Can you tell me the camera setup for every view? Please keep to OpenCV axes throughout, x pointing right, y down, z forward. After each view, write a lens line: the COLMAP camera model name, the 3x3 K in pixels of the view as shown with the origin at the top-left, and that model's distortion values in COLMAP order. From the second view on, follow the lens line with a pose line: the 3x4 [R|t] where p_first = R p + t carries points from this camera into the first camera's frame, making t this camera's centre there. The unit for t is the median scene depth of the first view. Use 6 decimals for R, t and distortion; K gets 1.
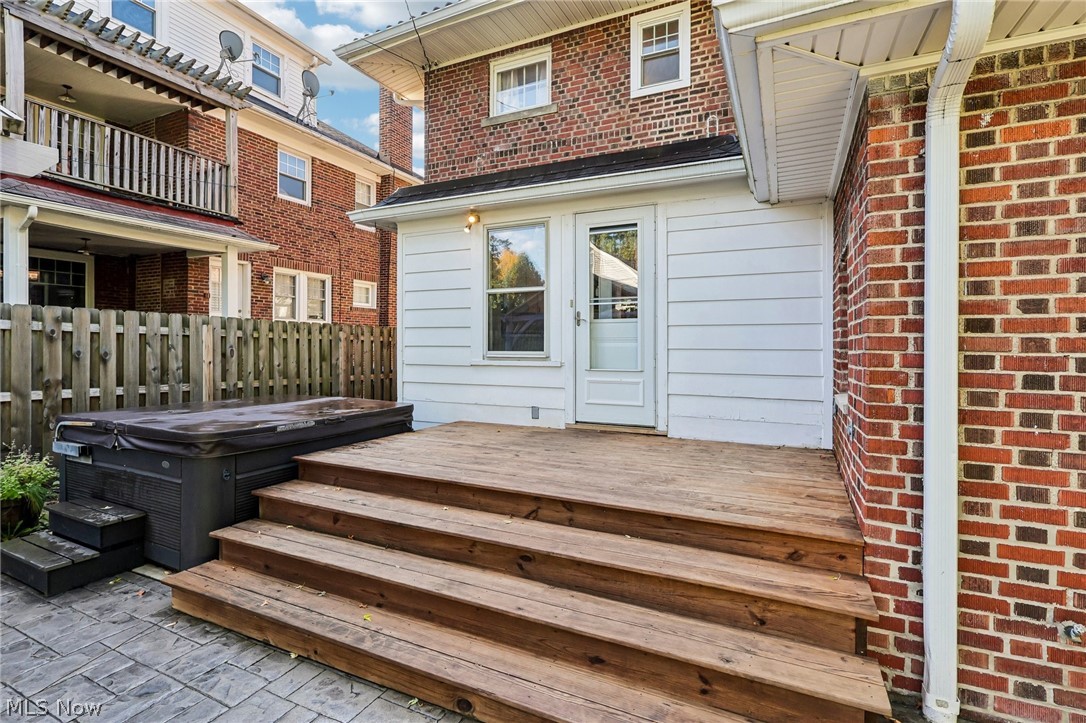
lens RADIAL K [[503.1, 0, 546.8], [0, 503.1, 339.3], [0, 0, 1]] dist [0.009035, -0.000863]
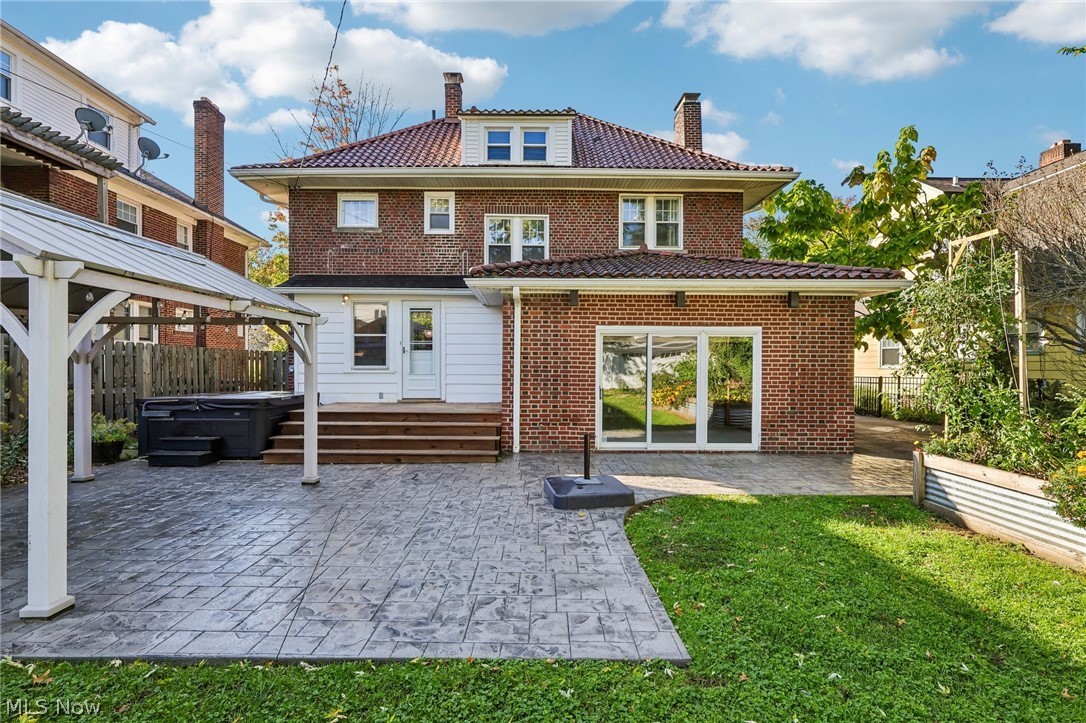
lens RADIAL K [[503.1, 0, 540.2], [0, 503.1, 362.1], [0, 0, 1]] dist [0.009035, -0.000863]
pose [[0.895098, 0.001281, 0.445868, -0.334233], [-0.005707, 0.999947, 0.008585, -0.010796], [-0.445833, -0.010229, 0.895057, -1.047993]]
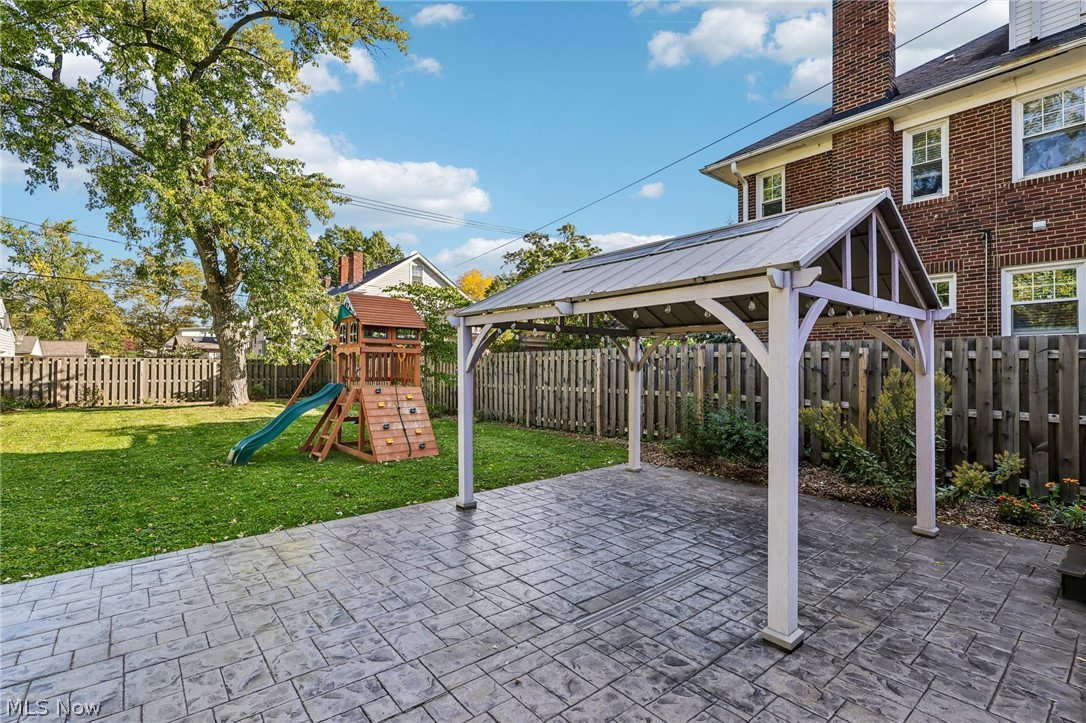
lens RADIAL K [[503.1, 0, 537.0], [0, 503.1, 367.6], [0, 0, 1]] dist [0.009035, -0.000863]
pose [[-0.412601, -0.006199, -0.910891, 1.014446], [0.011407, 0.999863, -0.011972, 0.017302], [0.910840, -0.015330, -0.412474, 1.668802]]
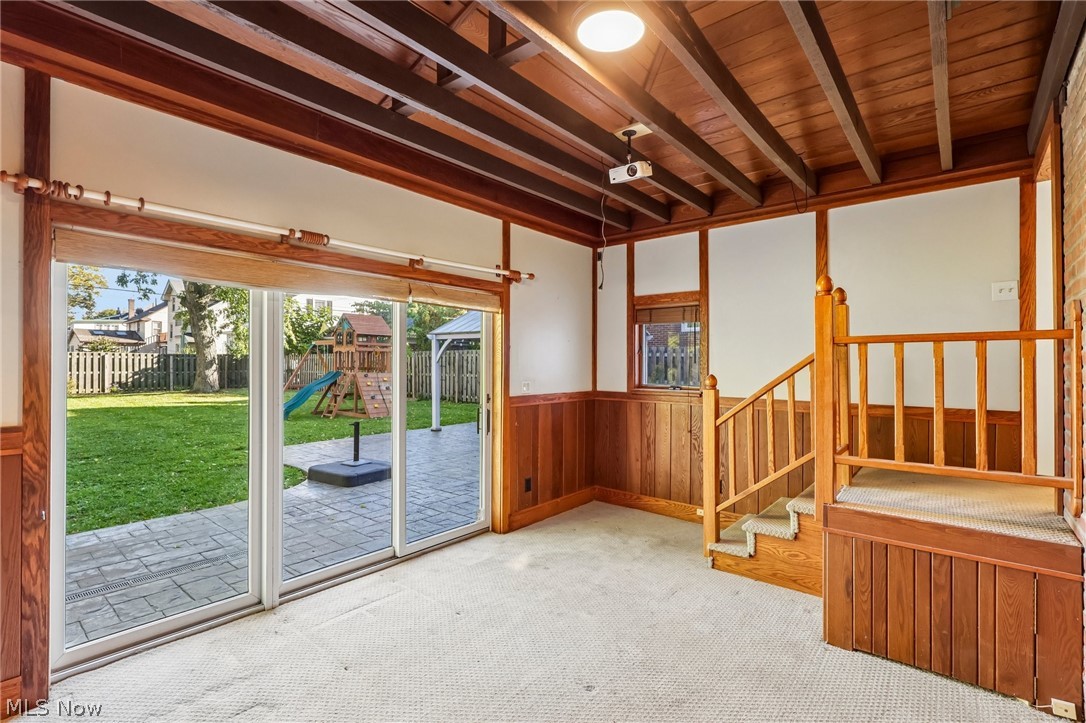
lens RADIAL K [[503.1, 0, 542.0], [0, 503.1, 363.6], [0, 0, 1]] dist [0.009035, -0.000863]
pose [[-0.237935, -0.006432, -0.971260, 3.115977], [0.010350, 0.999905, -0.009157, 0.065160], [0.971226, -0.012231, -0.237846, 2.390589]]
